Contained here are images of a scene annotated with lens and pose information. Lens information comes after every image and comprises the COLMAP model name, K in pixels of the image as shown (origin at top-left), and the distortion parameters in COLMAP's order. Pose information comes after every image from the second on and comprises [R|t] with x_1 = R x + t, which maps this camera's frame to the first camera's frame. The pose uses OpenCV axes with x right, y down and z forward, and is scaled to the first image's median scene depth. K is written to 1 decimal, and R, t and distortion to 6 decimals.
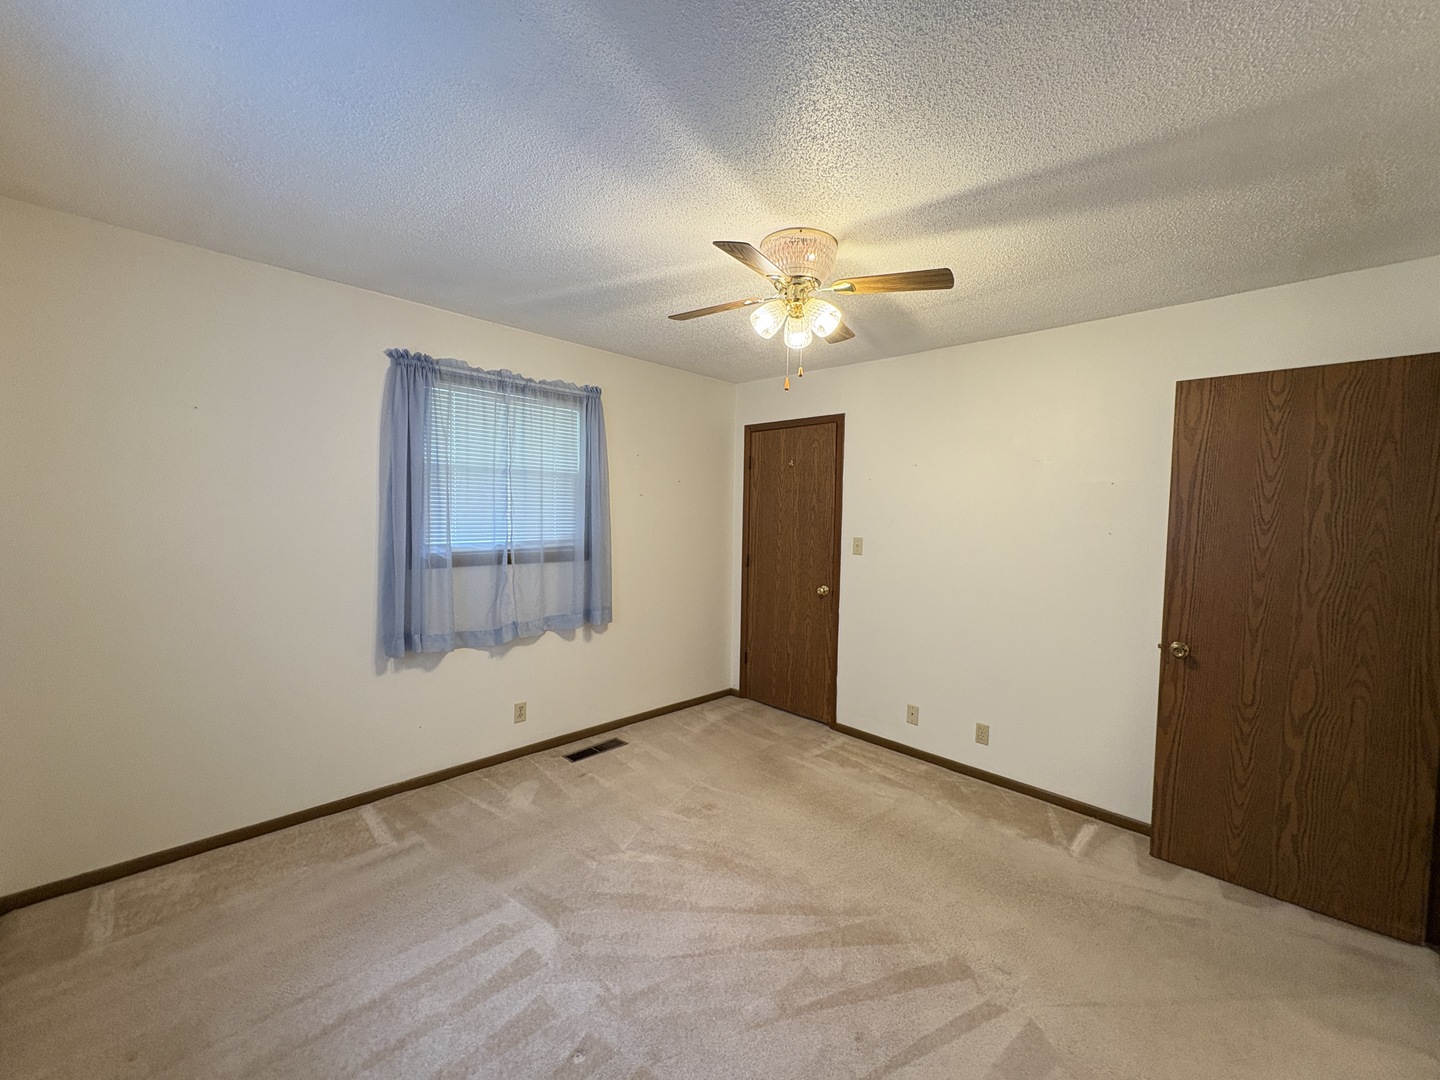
lens RADIAL K [[572.9, 0, 723.6], [0, 572.9, 537.2], [0, 0, 1]] dist [0.000007, 0.000028]
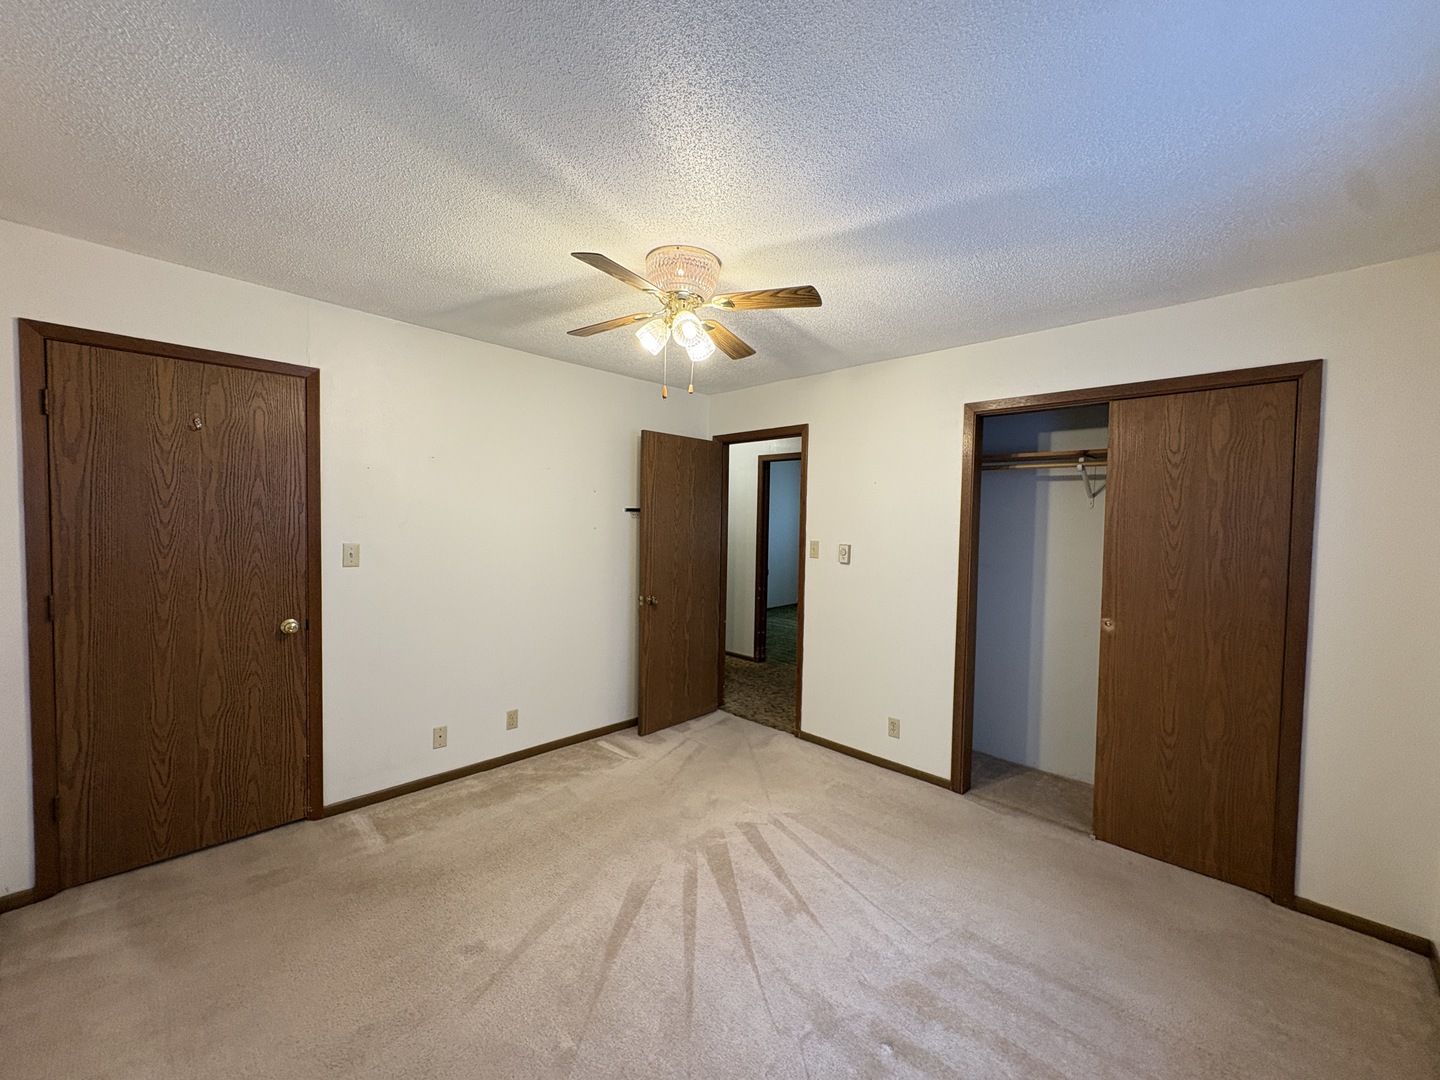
lens RADIAL K [[572.9, 0, 720.9], [0, 572.9, 535.6], [0, 0, 1]] dist [0.000007, 0.000028]
pose [[-0.004361, -0.051853, 0.998645, -0.576760], [0.018979, 0.998471, 0.051927, -0.044836], [-0.999810, 0.019180, -0.003370, 0.587207]]
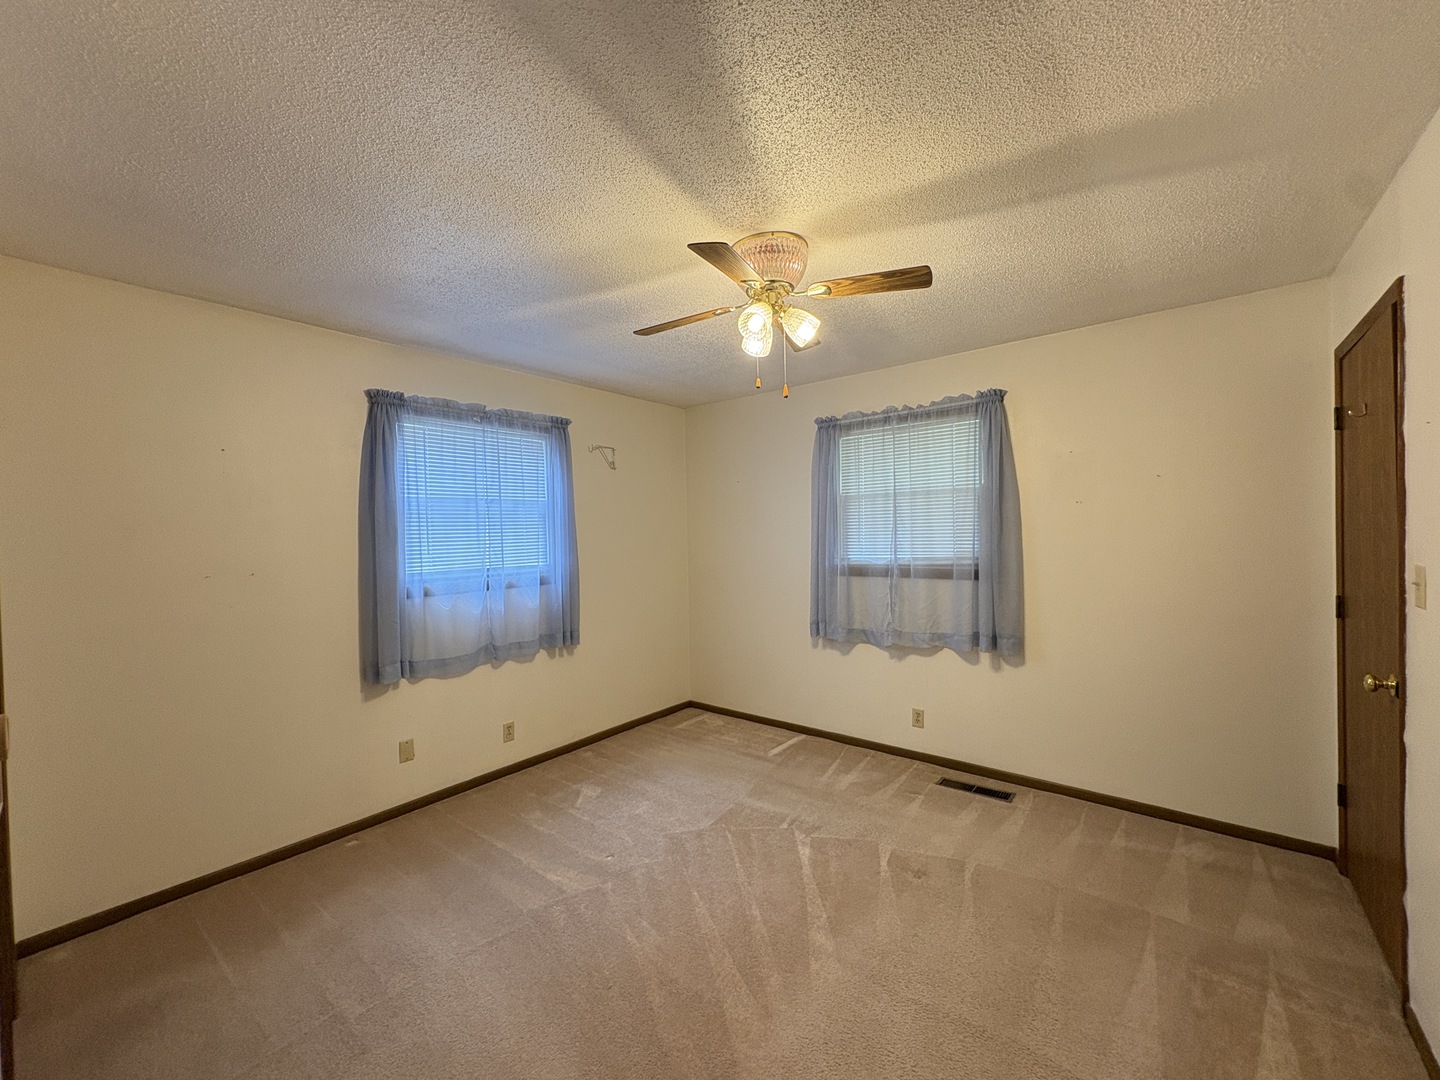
lens RADIAL K [[572.9, 0, 720.8], [0, 572.9, 539.8], [0, 0, 1]] dist [0.000007, 0.000028]
pose [[0.103757, -0.009207, -0.994560, 0.663491], [-0.018667, 0.999763, -0.011202, -0.006699], [0.994428, 0.019728, 0.103560, 0.513543]]
